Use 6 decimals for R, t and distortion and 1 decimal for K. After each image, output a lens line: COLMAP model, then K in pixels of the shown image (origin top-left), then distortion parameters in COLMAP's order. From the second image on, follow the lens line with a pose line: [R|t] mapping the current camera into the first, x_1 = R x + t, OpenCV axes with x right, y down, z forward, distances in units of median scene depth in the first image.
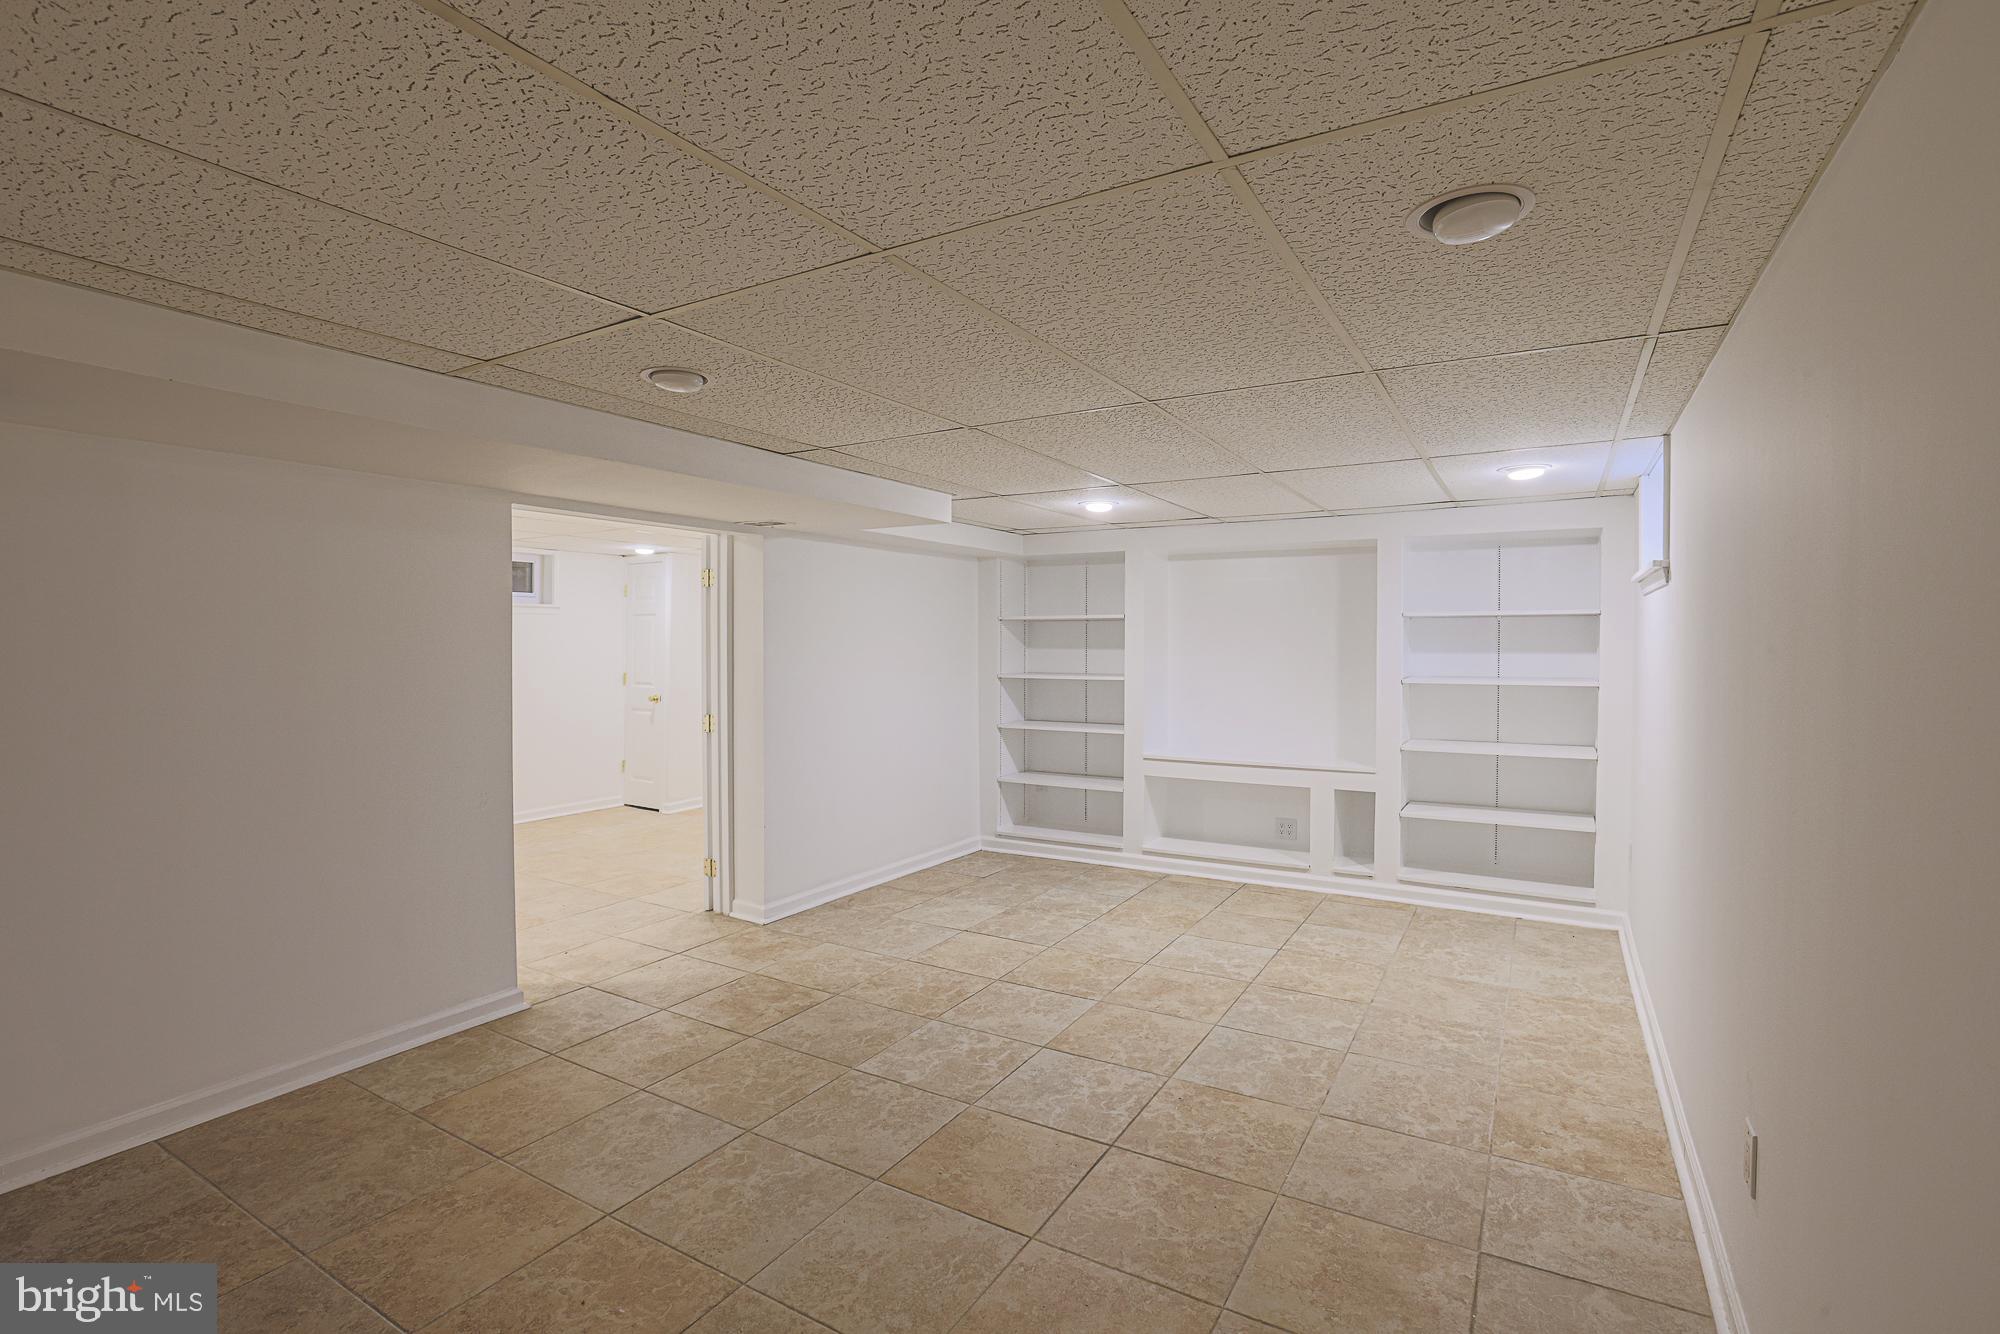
lens RADIAL K [[935.6, 0, 1053.6], [0, 935.6, 656.2], [0, 0, 1]] dist [-0.057177, 0.021600]
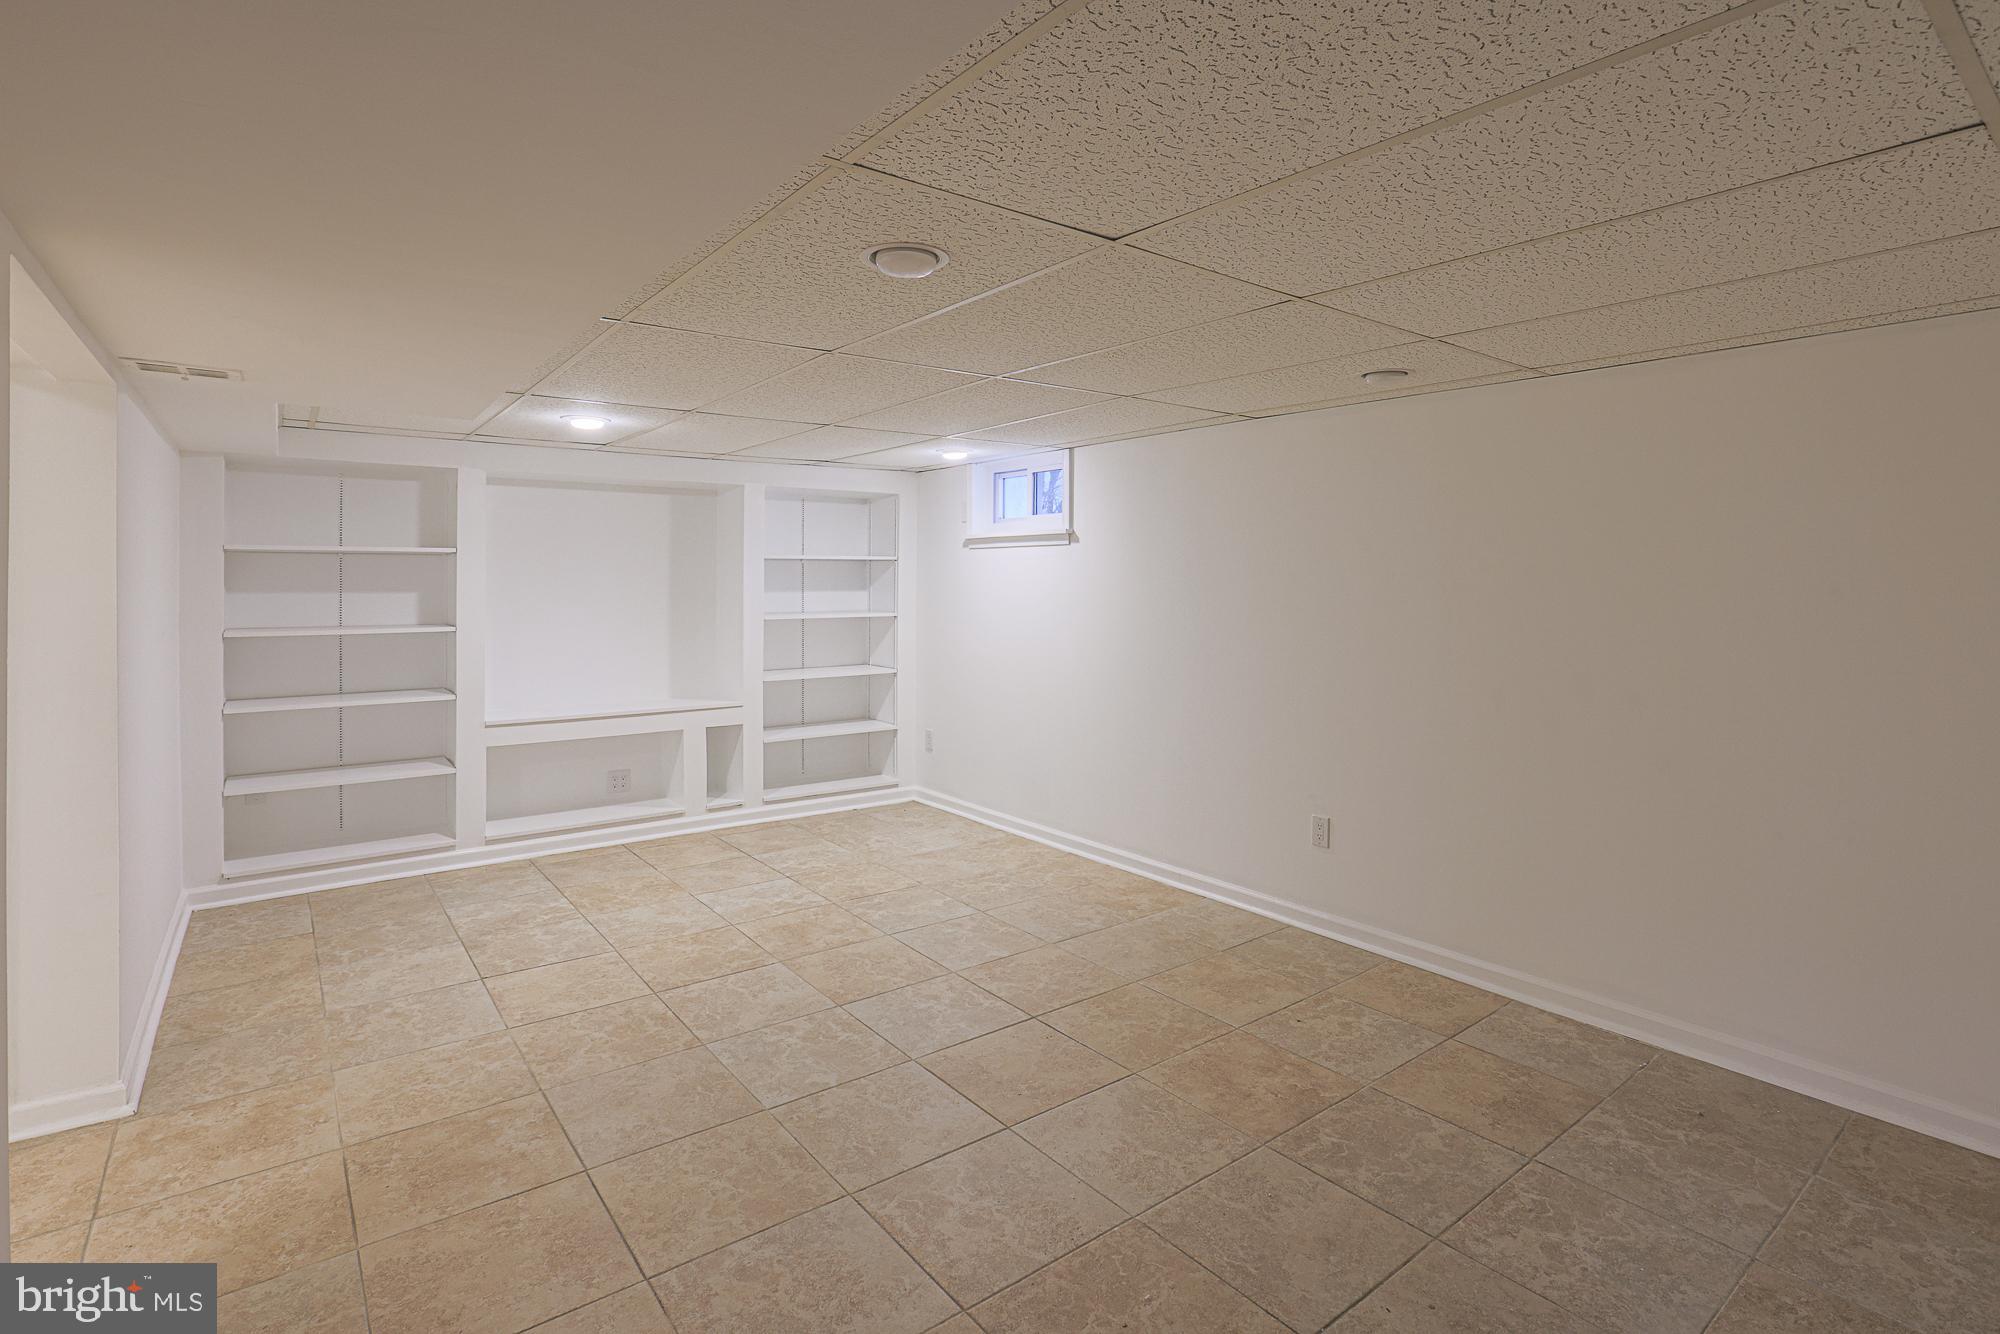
lens RADIAL K [[942.2, 0, 1063.0], [0, 942.2, 585.4], [0, 0, 1]] dist [-0.047717, 0.014514]
pose [[0.372655, -0.003459, 0.927964, -0.759031], [0.012046, 0.999927, -0.001110, -0.009070], [-0.927892, 0.011591, 0.372669, 0.389954]]
